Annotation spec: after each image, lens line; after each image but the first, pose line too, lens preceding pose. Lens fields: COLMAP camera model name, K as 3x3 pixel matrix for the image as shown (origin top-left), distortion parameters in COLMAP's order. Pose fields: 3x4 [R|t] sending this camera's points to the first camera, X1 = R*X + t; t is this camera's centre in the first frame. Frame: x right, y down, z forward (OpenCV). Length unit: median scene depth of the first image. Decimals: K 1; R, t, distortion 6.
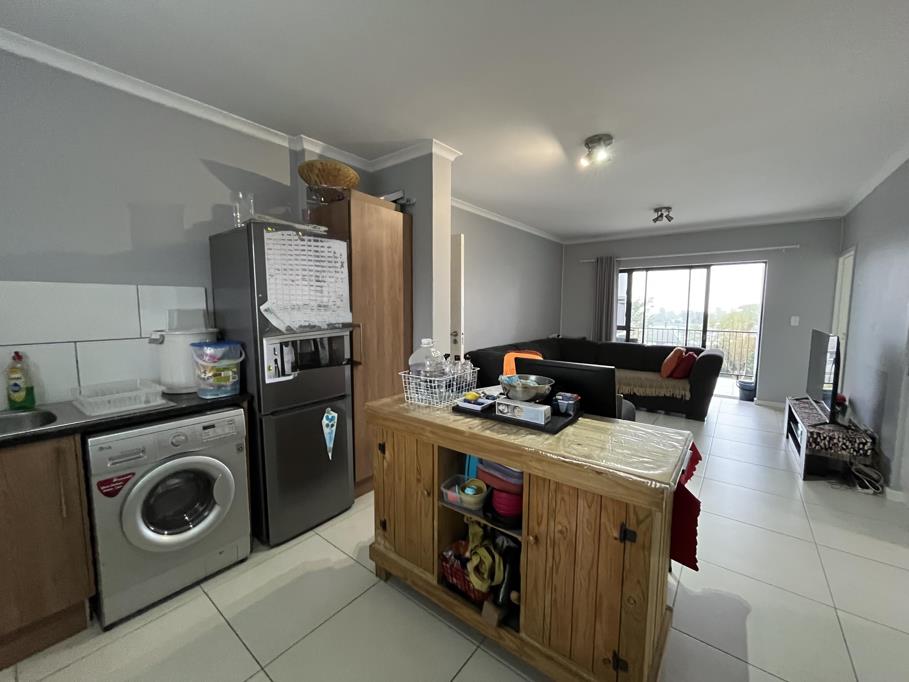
lens RADIAL K [[366.6, 0, 453.3], [0, 366.6, 337.7], [0, 0, 1]] dist [-0.003634, -0.000594]
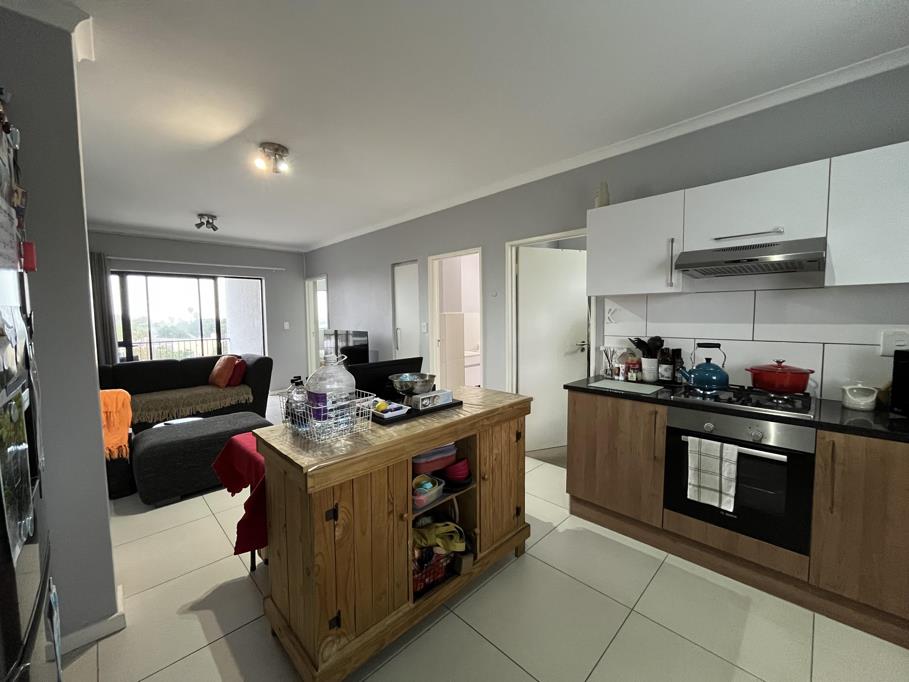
lens RADIAL K [[366.6, 0, 453.3], [0, 366.6, 337.7], [0, 0, 1]] dist [-0.003634, -0.000594]
pose [[0.126473, -0.071095, 0.989419, -0.319617], [0.099039, 0.993350, 0.058718, -0.021632], [-0.987014, 0.090565, 0.132673, 0.244717]]
